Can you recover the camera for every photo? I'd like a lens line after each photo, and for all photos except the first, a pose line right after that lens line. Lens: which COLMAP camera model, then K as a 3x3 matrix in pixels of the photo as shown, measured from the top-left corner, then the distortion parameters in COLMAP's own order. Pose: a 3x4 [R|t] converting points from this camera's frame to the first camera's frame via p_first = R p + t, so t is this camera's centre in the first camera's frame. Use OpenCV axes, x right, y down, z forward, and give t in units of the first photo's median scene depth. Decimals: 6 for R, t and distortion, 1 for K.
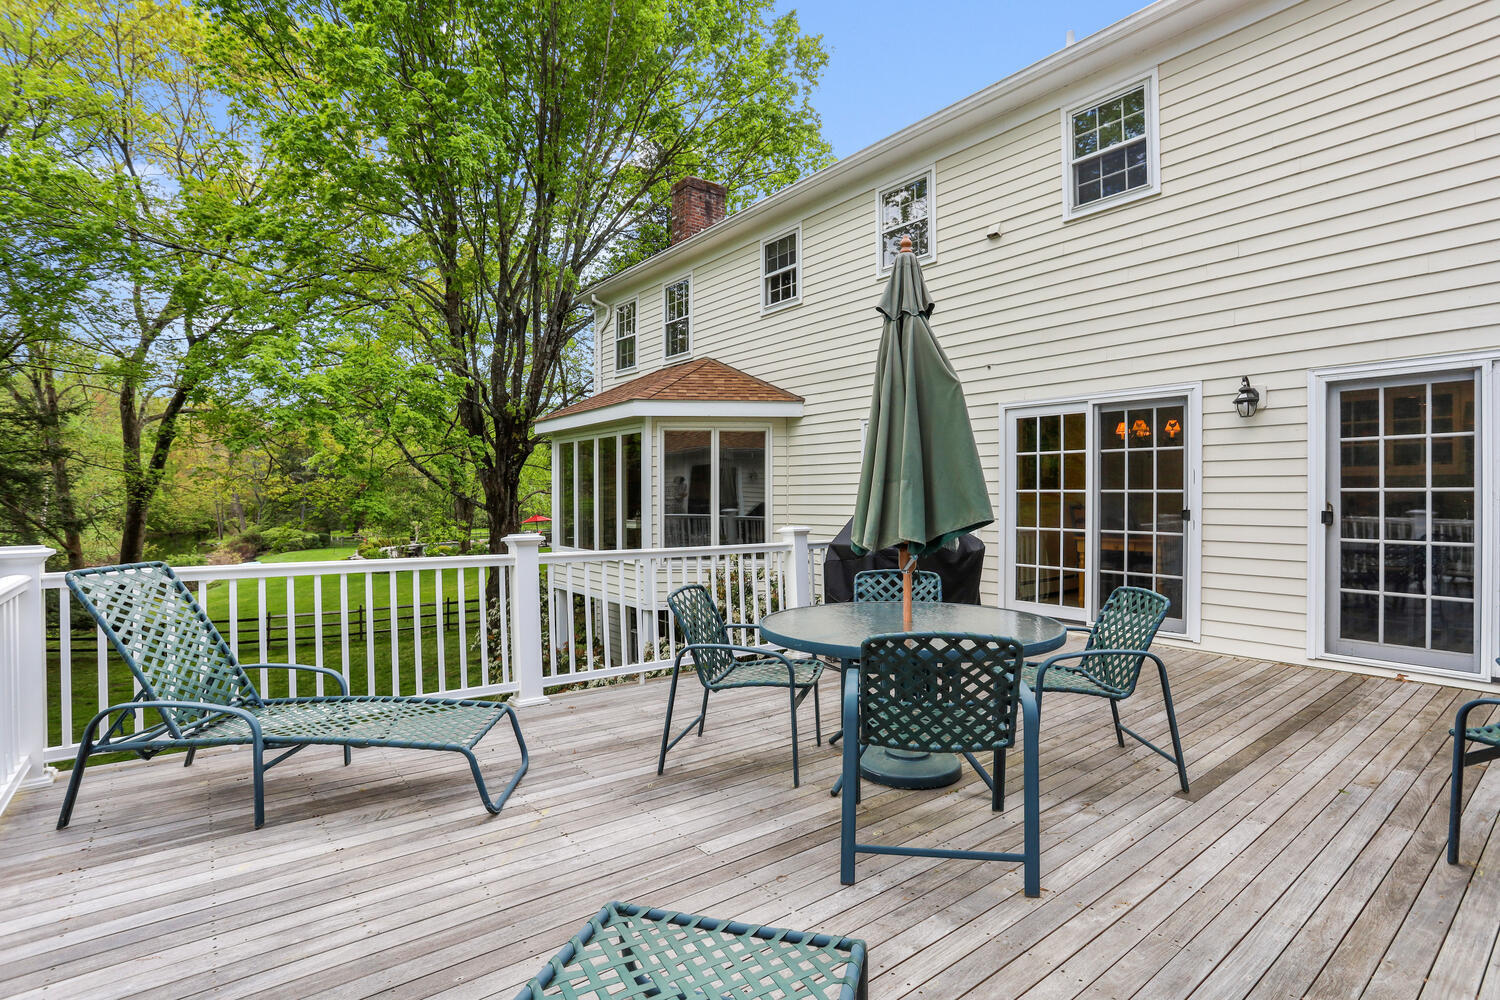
lens RADIAL K [[737.3, 0, 750.0], [0, 737.3, 500.0], [0, 0, 1]] dist [-0.071597, 0.031361]
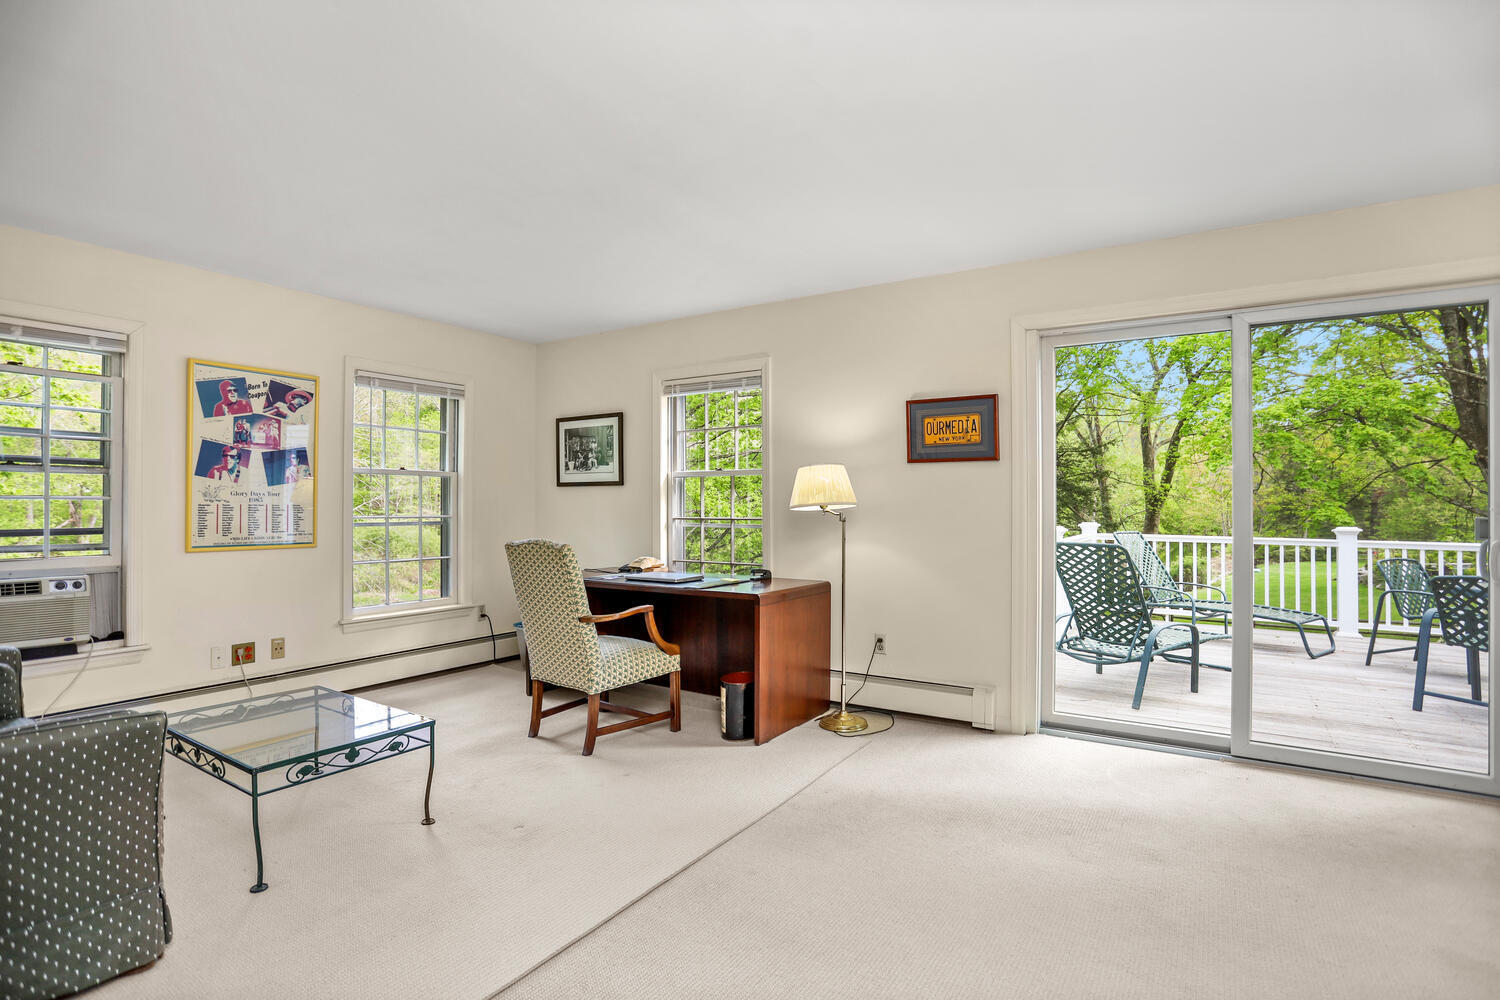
lens RADIAL K [[737.3, 0, 750.0], [0, 737.3, 500.0], [0, 0, 1]] dist [-0.071597, 0.031361]
pose [[0.341699, -0.007365, -0.939781, 0.114492], [-0.003955, 0.999949, -0.009274, -0.000397], [0.939801, 0.006885, 0.341652, -0.125994]]
